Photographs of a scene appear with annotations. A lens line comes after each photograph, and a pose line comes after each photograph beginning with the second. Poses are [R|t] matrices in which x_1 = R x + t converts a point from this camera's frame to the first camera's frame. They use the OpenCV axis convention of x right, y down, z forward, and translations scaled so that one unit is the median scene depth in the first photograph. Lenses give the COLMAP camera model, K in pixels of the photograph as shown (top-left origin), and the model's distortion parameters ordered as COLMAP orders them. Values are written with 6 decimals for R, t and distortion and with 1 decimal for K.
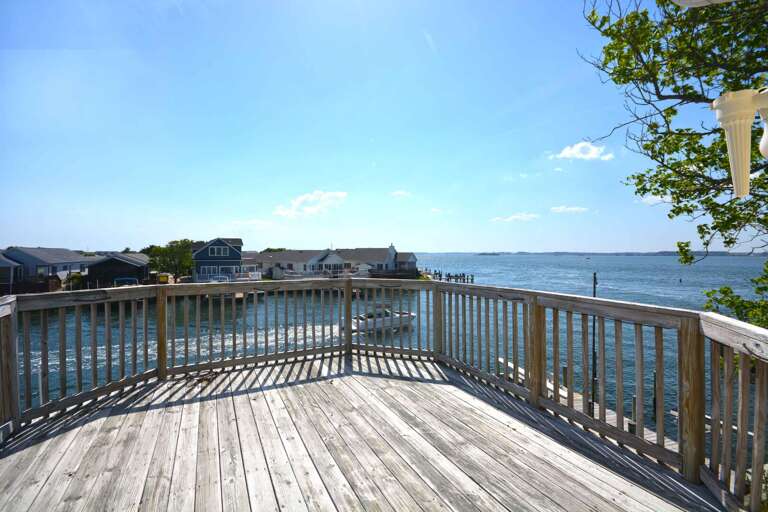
lens RADIAL K [[341.2, 0, 390.7], [0, 341.2, 244.8], [0, 0, 1]] dist [-0.000484, -0.009545]
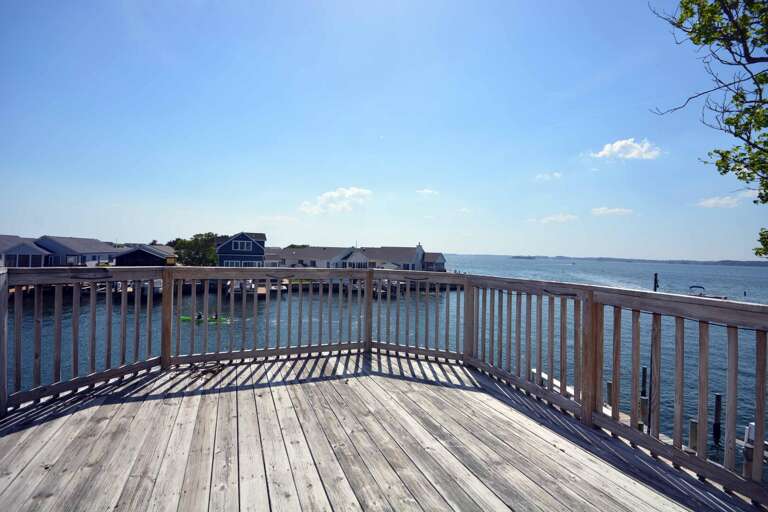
lens RADIAL K [[352.6, 0, 390.1], [0, 352.6, 249.7], [0, 0, 1]] dist [0.004504, -0.009919]
pose [[0.996530, 0.026790, -0.078807, 0.002688], [-0.026171, 0.999618, 0.008885, 0.050424], [0.079015, -0.006792, 0.996850, 0.100276]]
